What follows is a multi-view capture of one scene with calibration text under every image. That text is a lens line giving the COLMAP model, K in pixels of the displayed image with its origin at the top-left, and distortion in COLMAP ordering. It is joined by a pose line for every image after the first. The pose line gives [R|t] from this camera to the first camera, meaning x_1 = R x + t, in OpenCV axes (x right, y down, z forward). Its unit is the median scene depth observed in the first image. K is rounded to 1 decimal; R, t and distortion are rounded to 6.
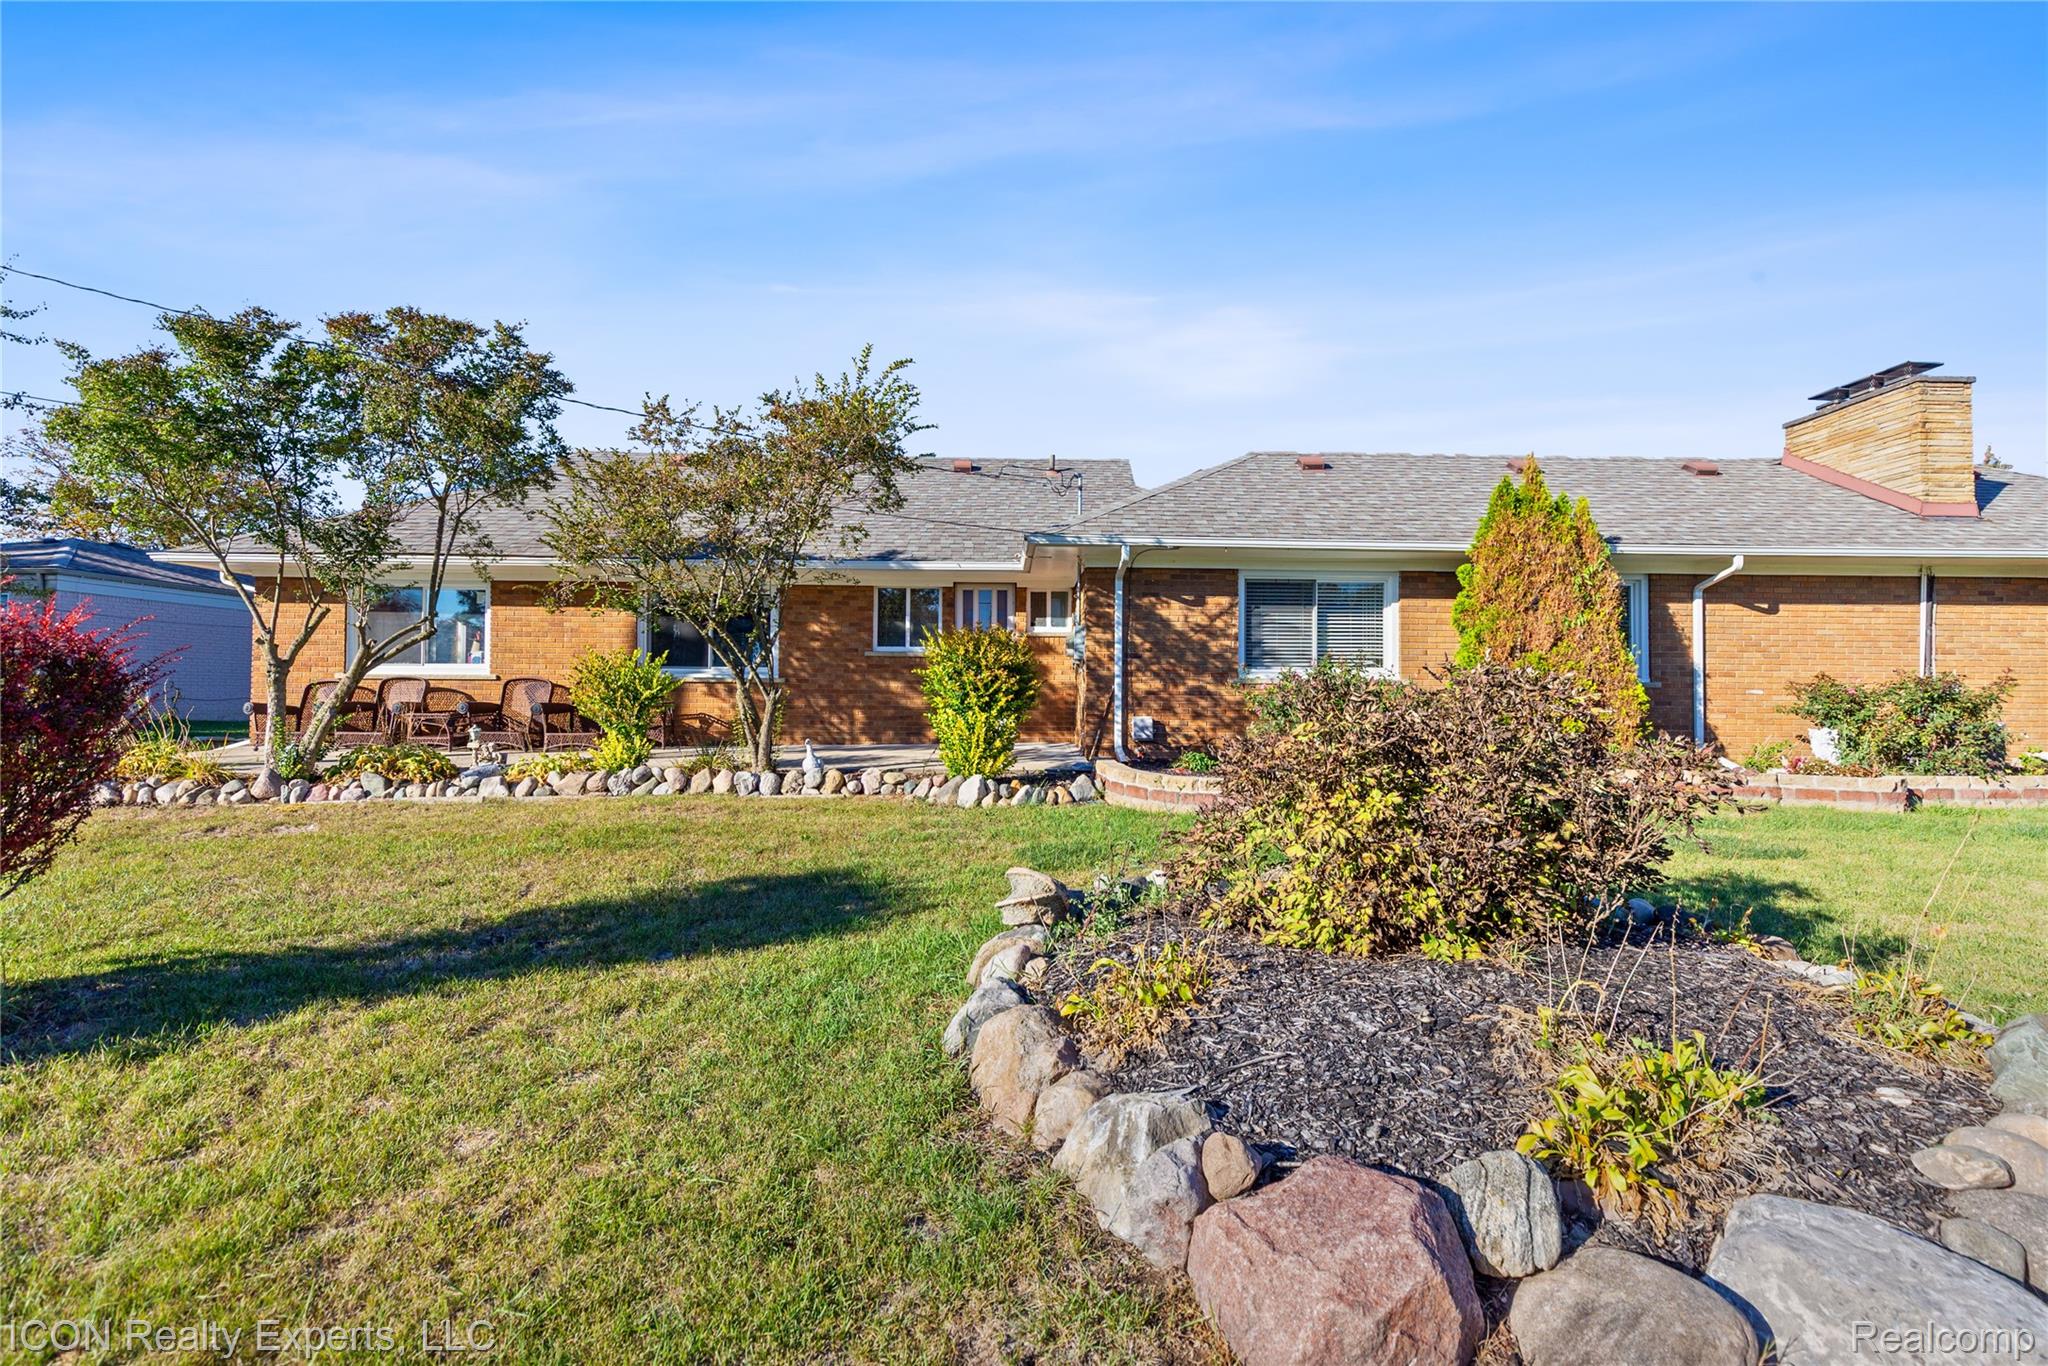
lens RADIAL K [[940.3, 0, 1049.0], [0, 940.3, 677.8], [0, 0, 1]] dist [0.004460, 0.000171]
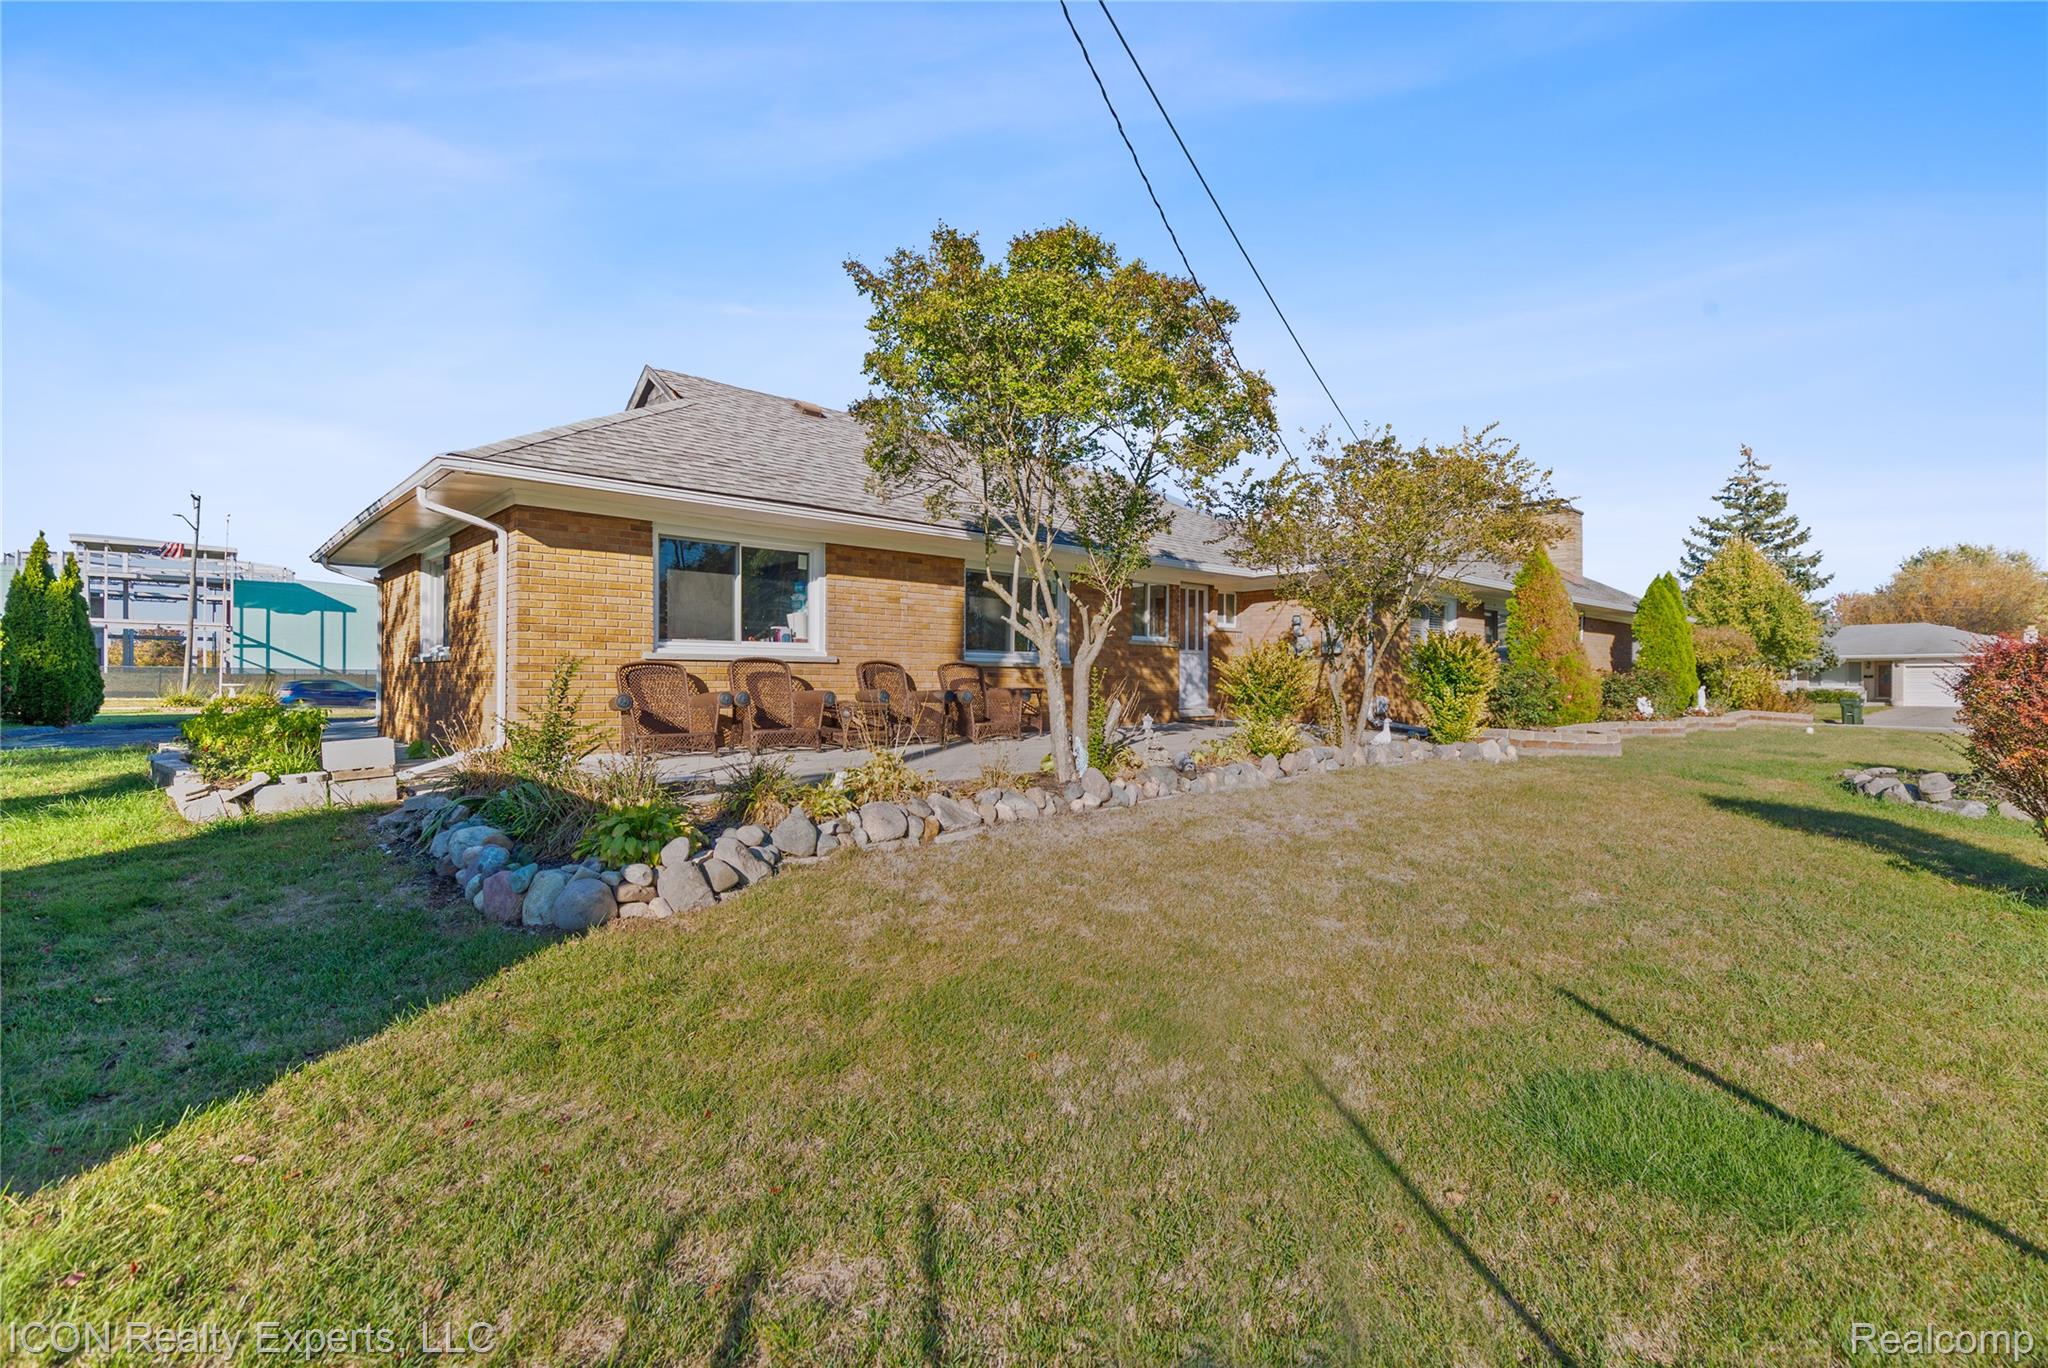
lens RADIAL K [[940.3, 0, 1049.0], [0, 940.3, 678.8], [0, 0, 1]] dist [0.004460, 0.000171]
pose [[0.765675, 0.002039, 0.643224, -0.964296], [-0.028050, 0.999150, 0.030222, -0.013970], [-0.642615, -0.041182, 0.765081, 0.226275]]
